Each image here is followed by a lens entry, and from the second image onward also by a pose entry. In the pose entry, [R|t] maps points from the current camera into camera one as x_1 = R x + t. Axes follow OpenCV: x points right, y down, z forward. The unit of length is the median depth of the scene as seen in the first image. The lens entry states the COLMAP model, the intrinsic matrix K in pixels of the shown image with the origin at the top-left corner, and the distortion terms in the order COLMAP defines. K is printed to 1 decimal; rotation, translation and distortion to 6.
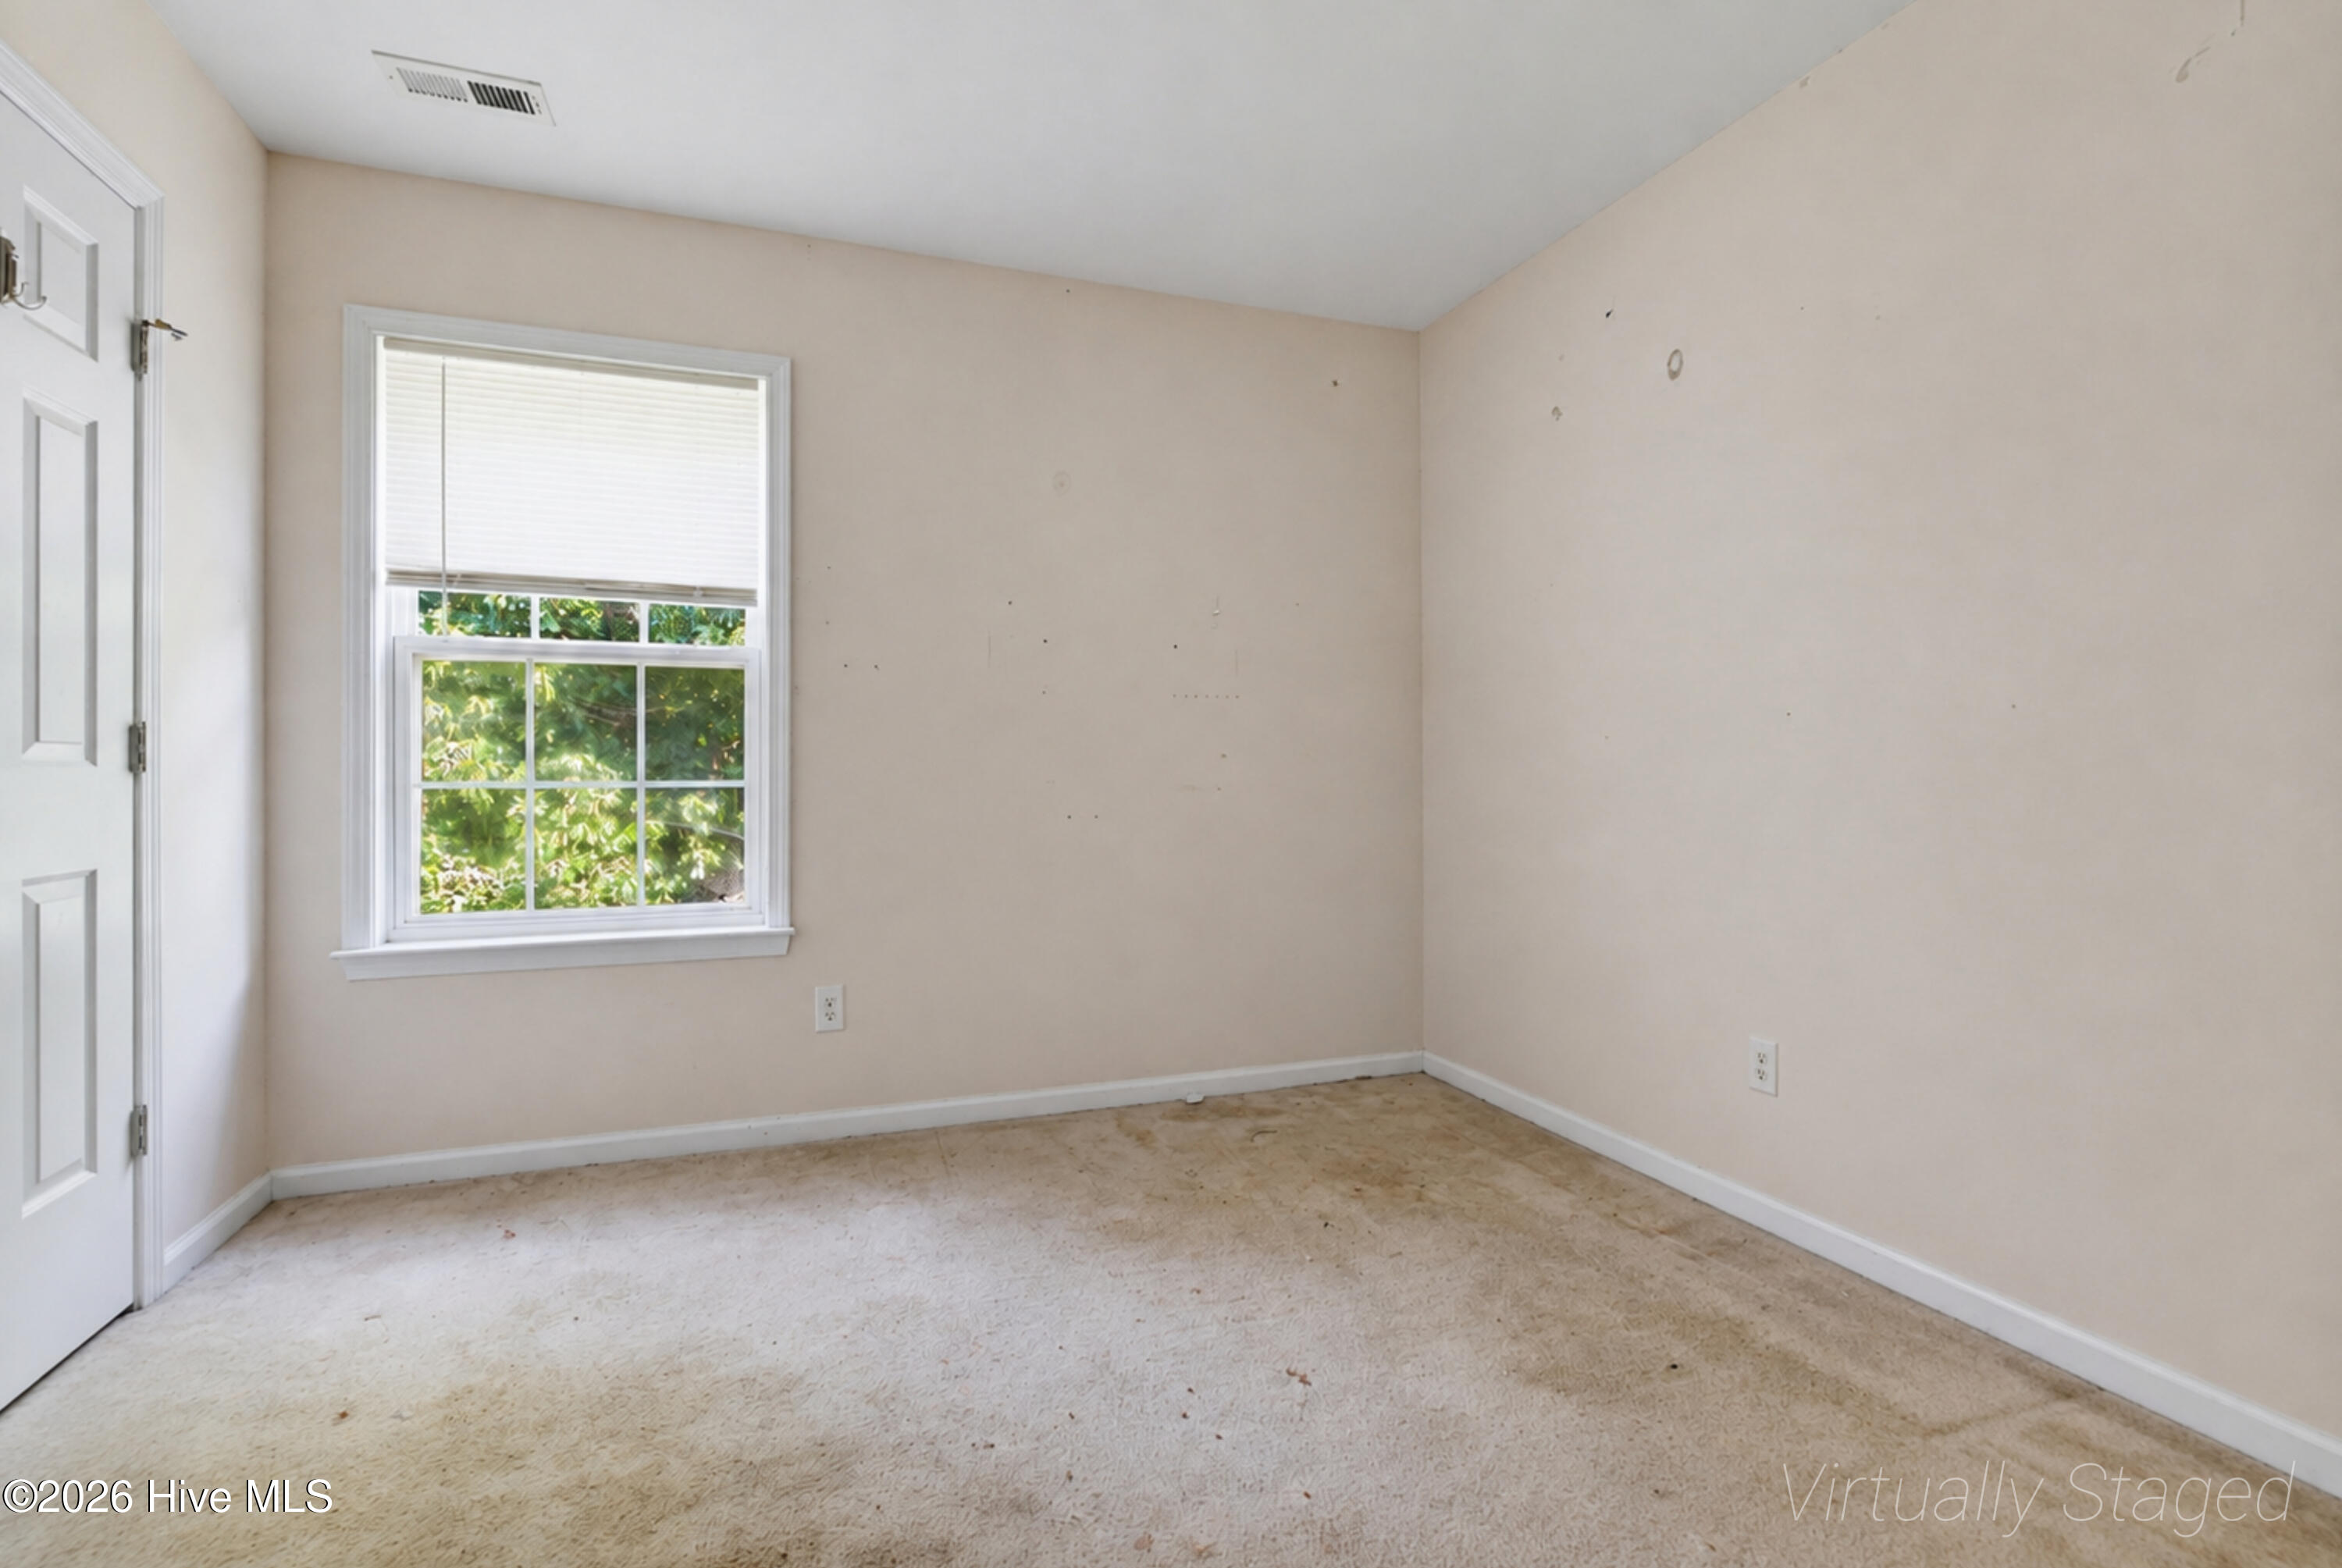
lens RADIAL K [[1031.4, 0, 1169.9], [0, 1031.4, 755.4], [0, 0, 1]] dist [-0.018721, 0.000353]
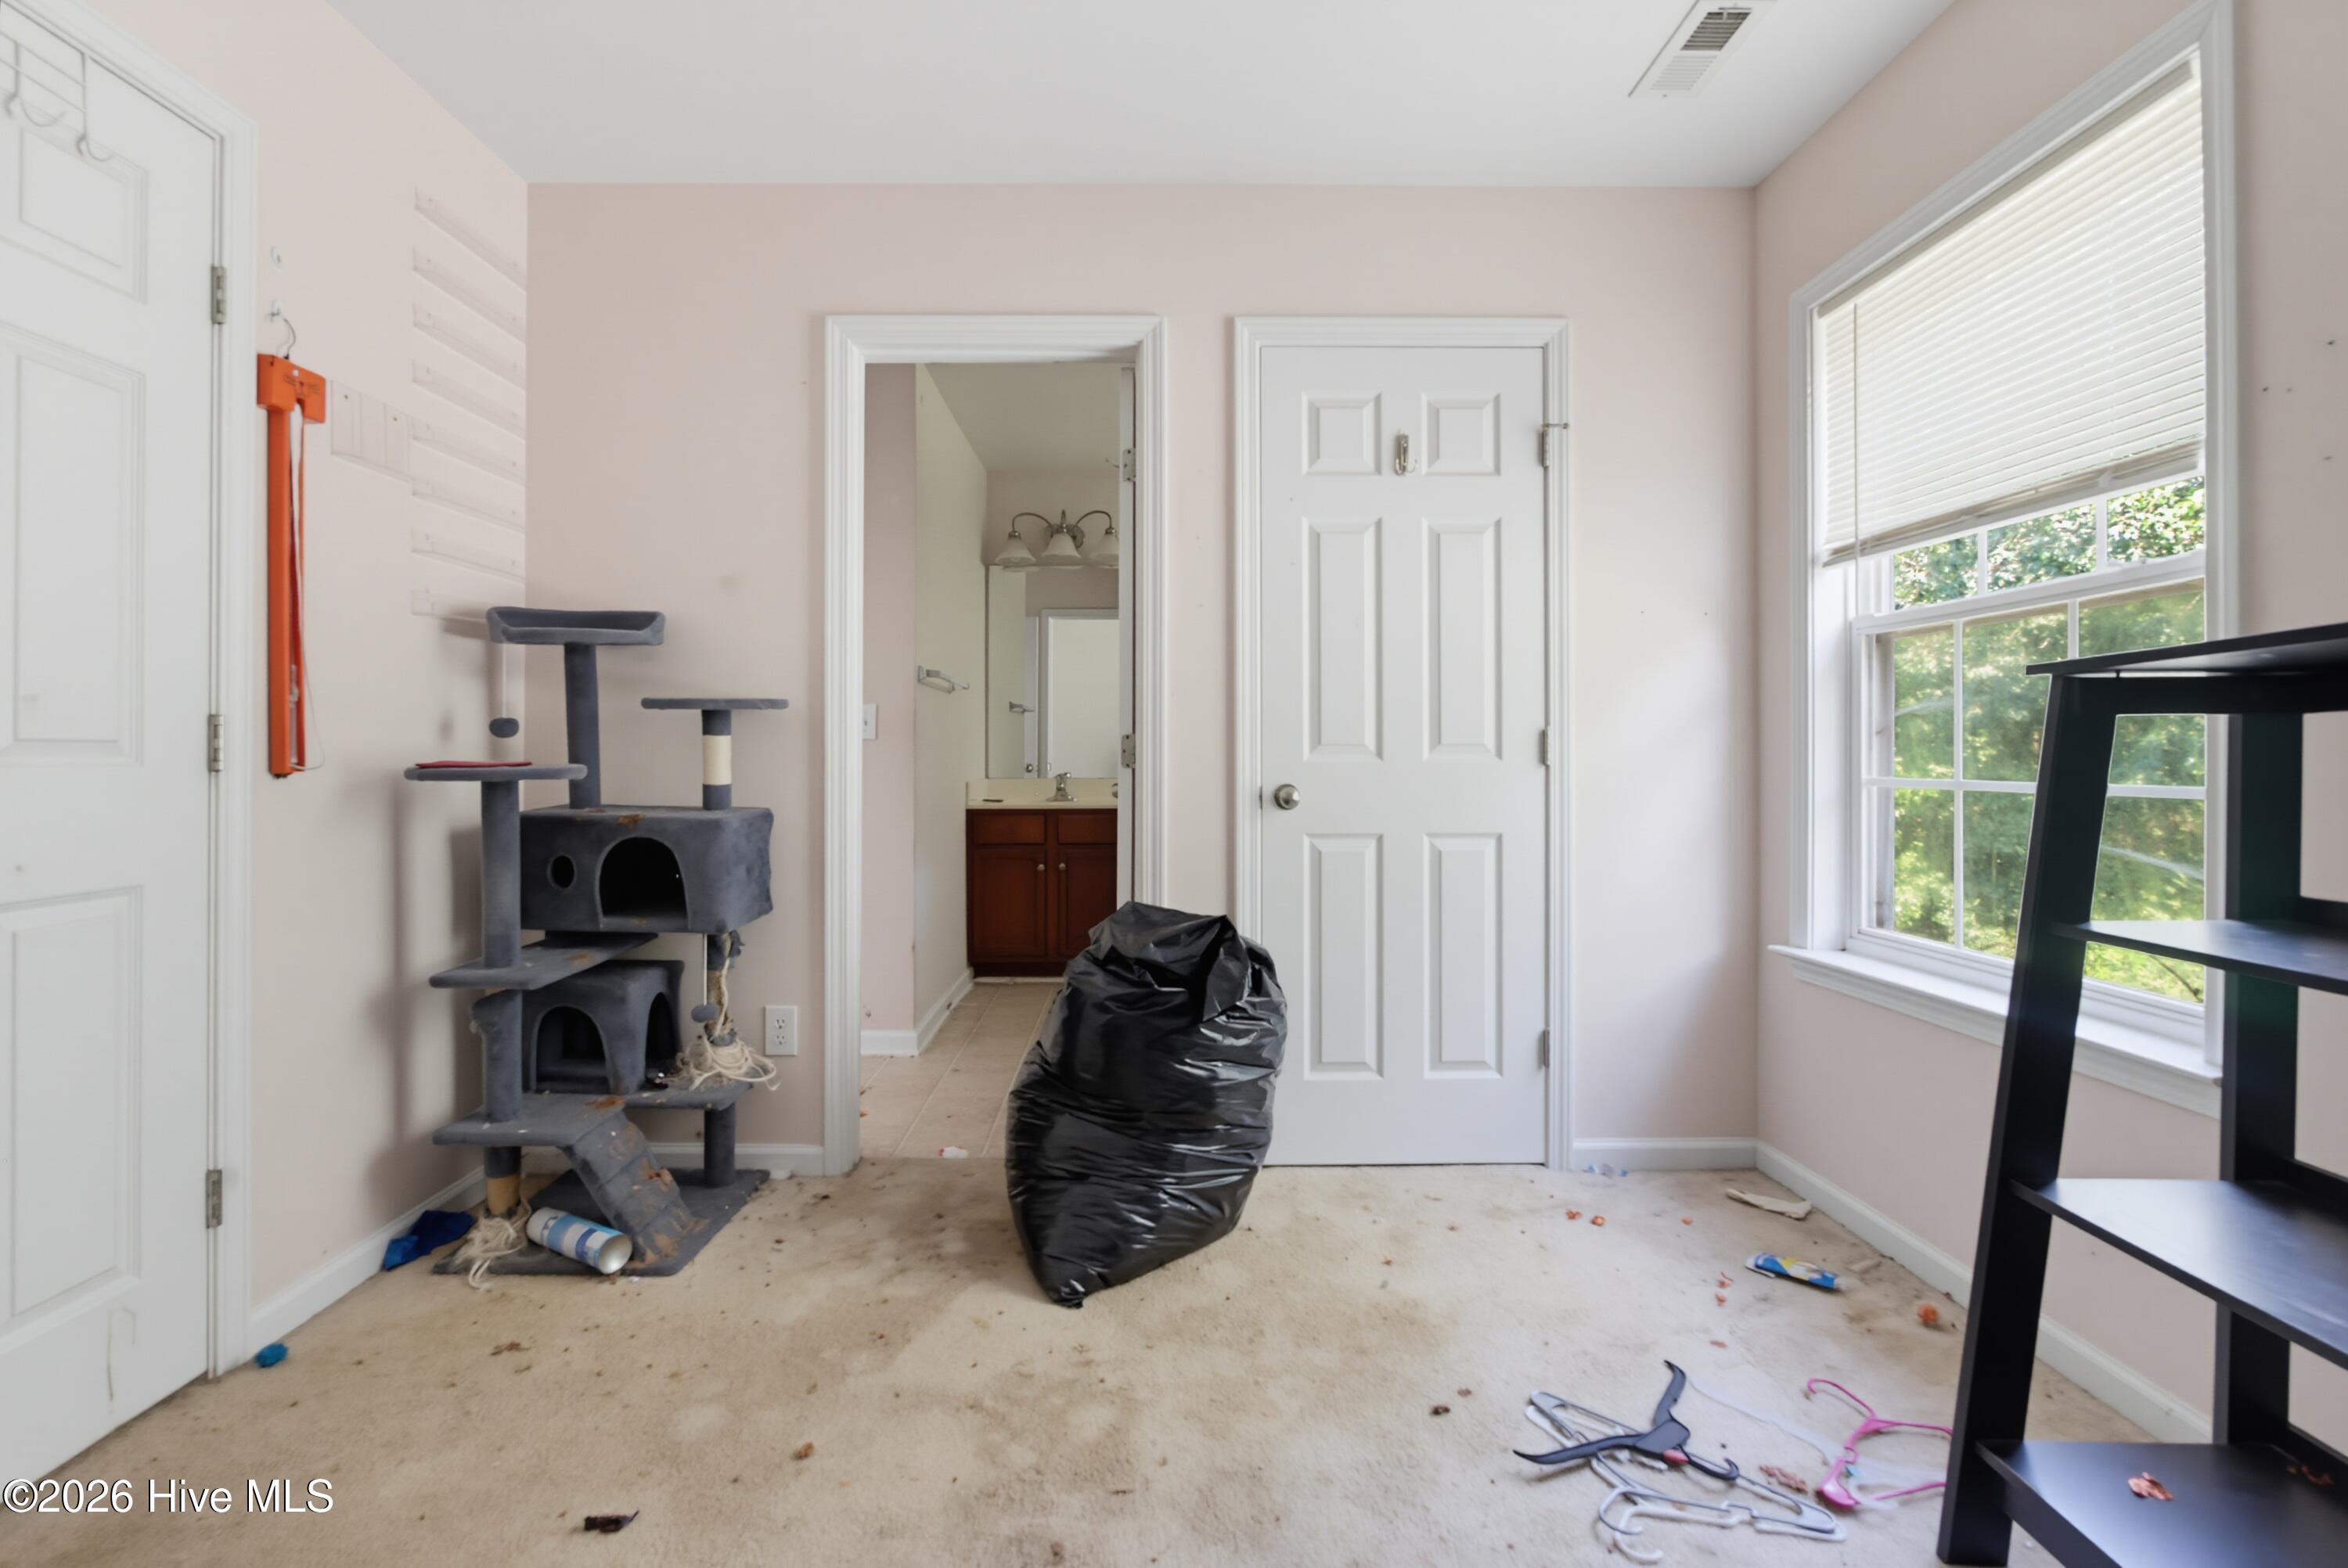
lens RADIAL K [[1034.0, 0, 1172.9], [0, 1034.0, 755.4], [0, 0, 1]] dist [-0.018721, 0.000353]
pose [[-0.331653, -0.005254, -0.943387, 0.356298], [0.009548, 0.999915, -0.008926, 0.008346], [0.943353, -0.011968, -0.331575, 0.823720]]
